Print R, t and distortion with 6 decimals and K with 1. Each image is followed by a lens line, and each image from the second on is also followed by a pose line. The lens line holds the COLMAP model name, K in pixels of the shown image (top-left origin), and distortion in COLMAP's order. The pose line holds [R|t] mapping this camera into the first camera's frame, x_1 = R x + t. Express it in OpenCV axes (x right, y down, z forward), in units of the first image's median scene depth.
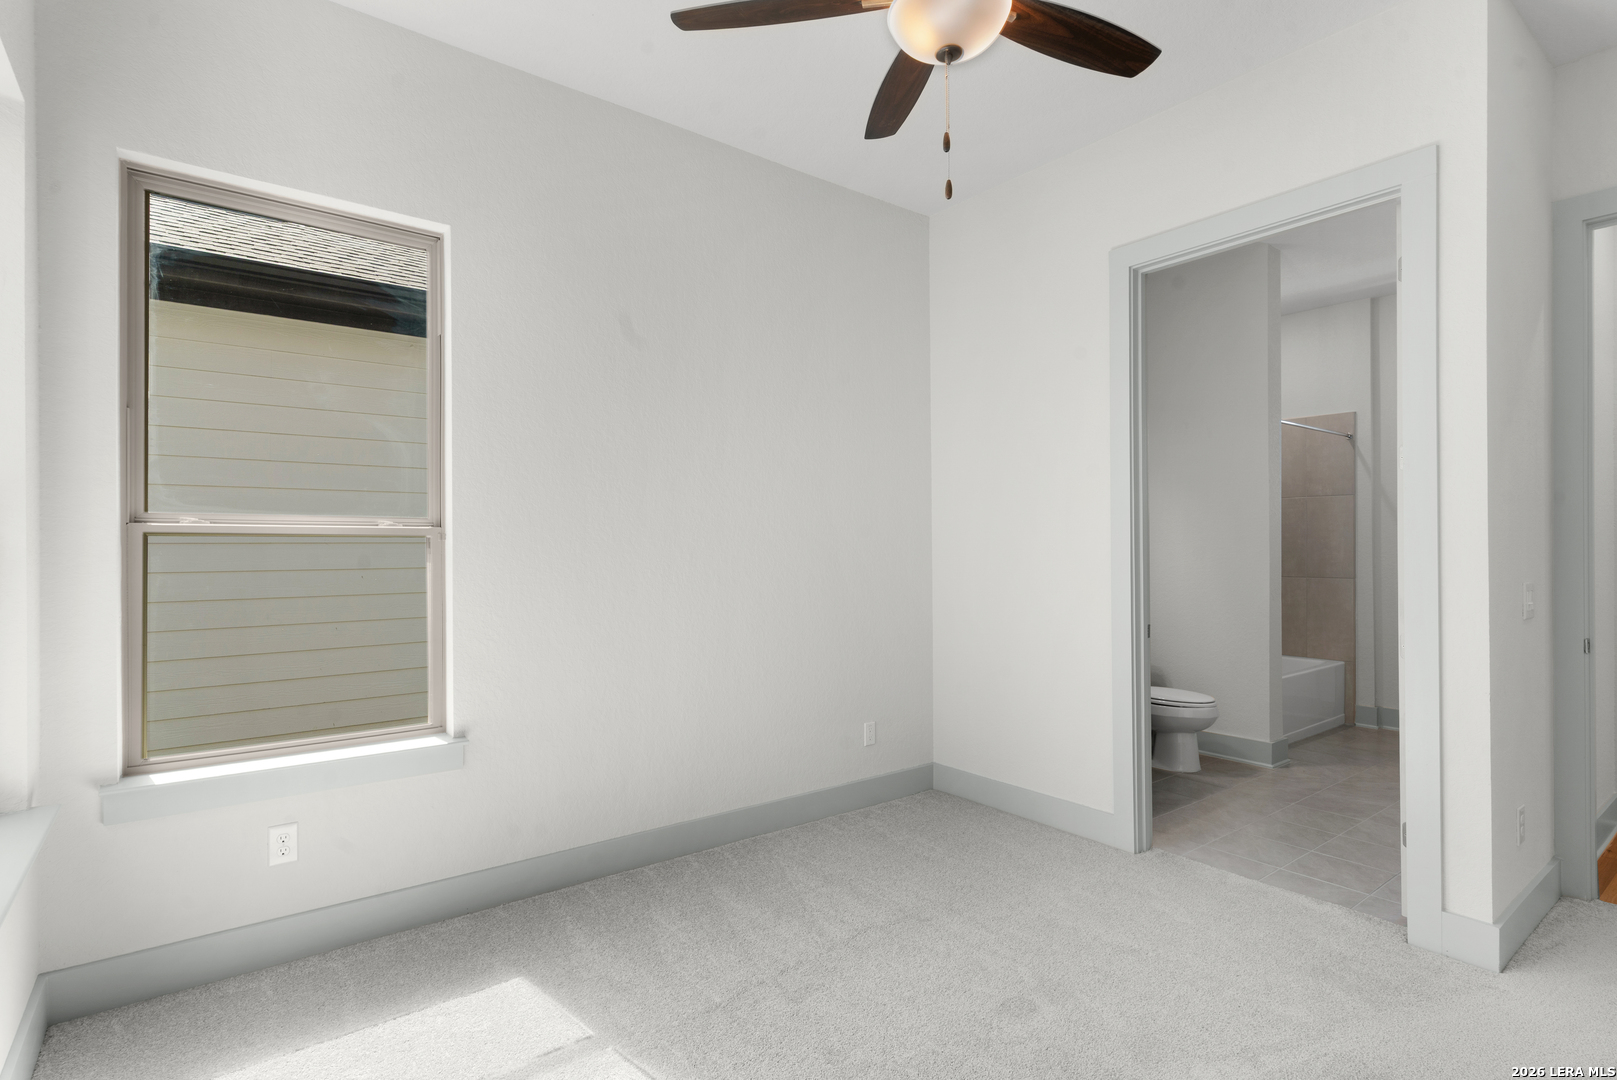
lens RADIAL K [[790.6, 0, 802.8], [0, 790.6, 554.7], [0, 0, 1]] dist [-0.000043, -0.000795]
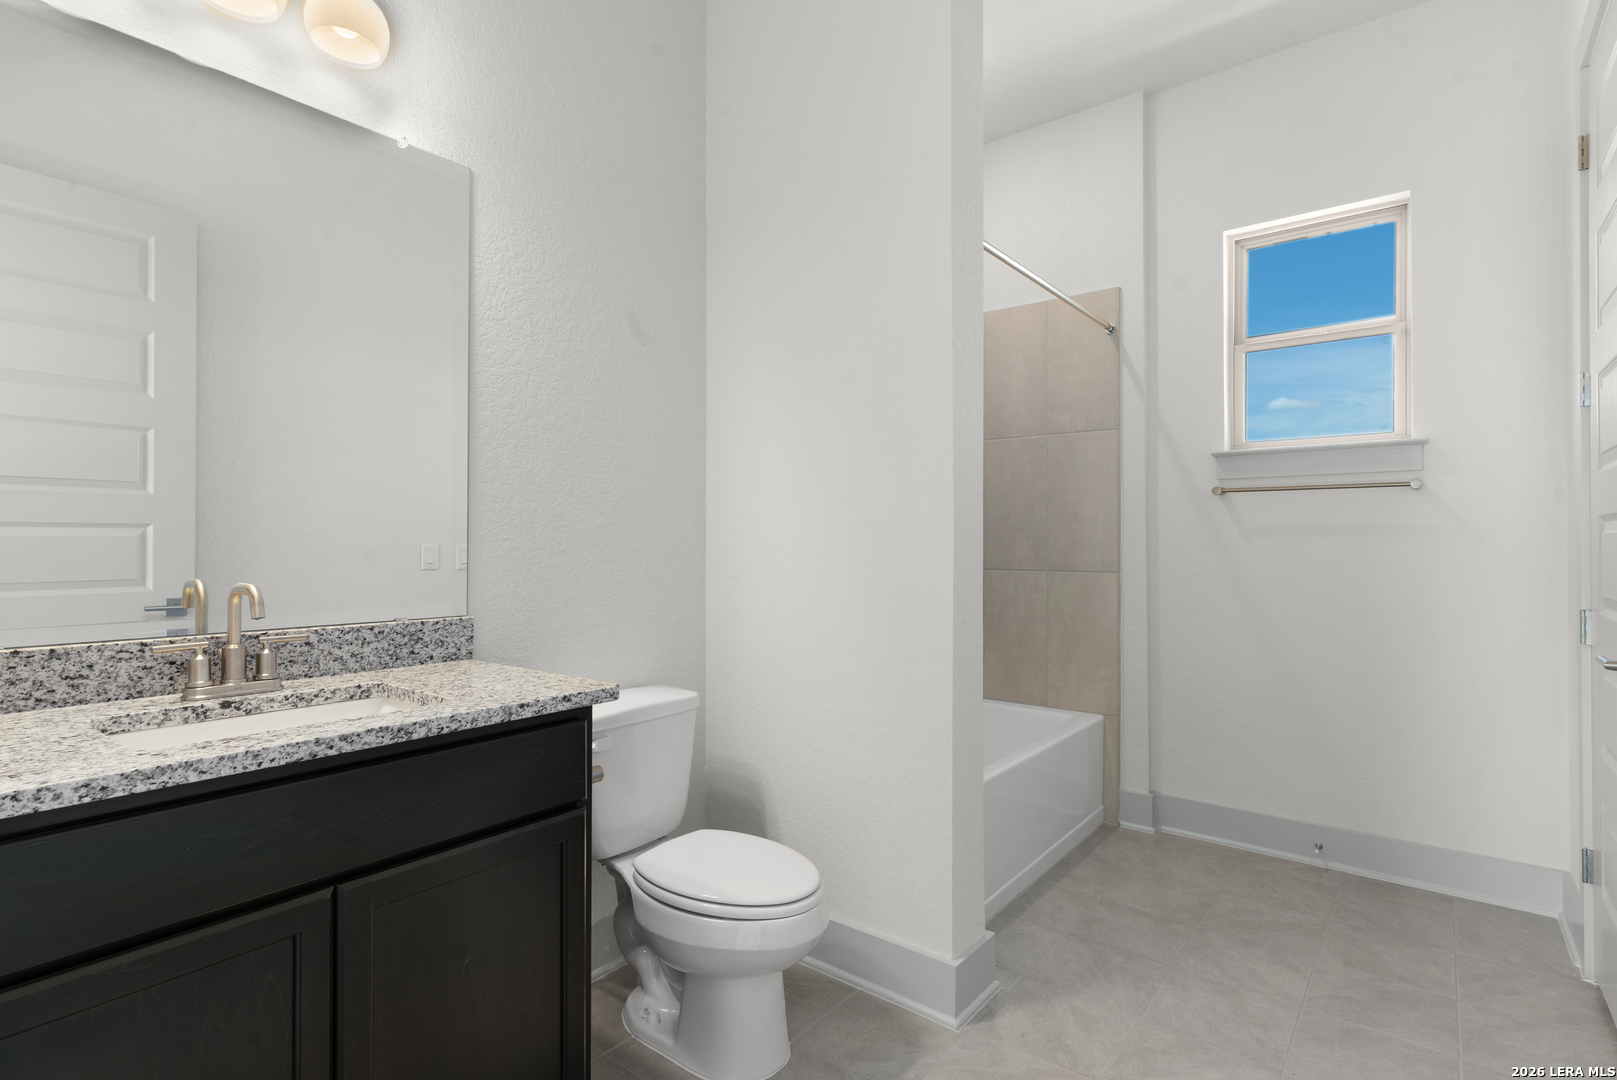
lens RADIAL K [[790.6, 0, 808.7], [0, 790.6, 544.0], [0, 0, 1]] dist [-0.000043, -0.000795]
pose [[0.969059, 0.002043, 0.246819, 0.333645], [-0.001737, 0.999997, -0.001456, 0.010575], [-0.246821, 0.000982, 0.969060, 0.492888]]
